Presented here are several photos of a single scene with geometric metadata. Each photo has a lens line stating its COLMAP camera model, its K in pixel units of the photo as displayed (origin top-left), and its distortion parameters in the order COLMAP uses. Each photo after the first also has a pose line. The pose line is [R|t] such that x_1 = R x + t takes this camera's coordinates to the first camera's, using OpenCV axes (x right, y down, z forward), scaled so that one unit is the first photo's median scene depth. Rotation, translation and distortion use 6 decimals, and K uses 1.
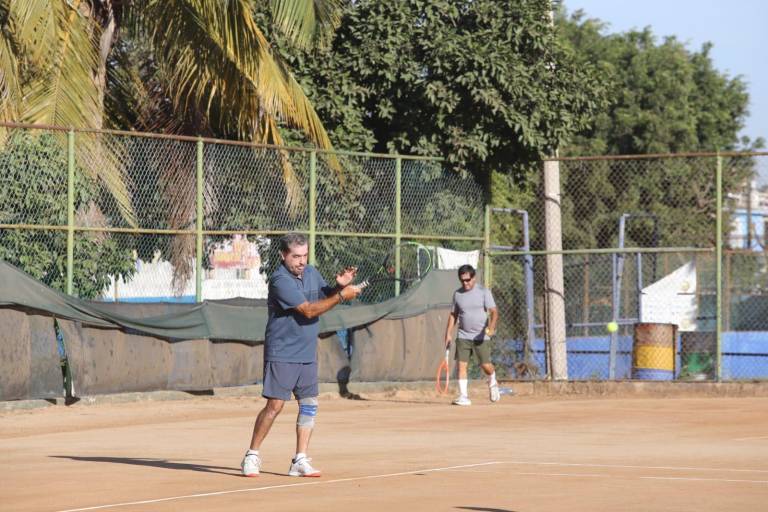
lens RADIAL K [[3191.5, 0, 384.0], [0, 3191.5, 256.0], [0, 0, 1]] dist [0.995271, 4.959223]
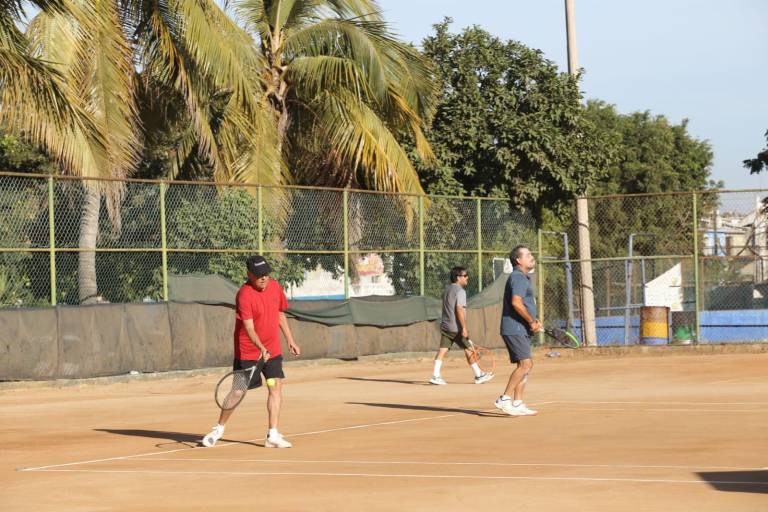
lens RADIAL K [[3191.5, 0, 384.0], [0, 3191.5, 256.0], [0, 0, 1]] dist [0.995271, 4.959223]
pose [[0.999679, -0.022299, -0.012014, -0.022453], [0.022353, 0.999741, 0.004339, -0.011690], [0.011914, -0.004606, 0.999918, -0.489000]]
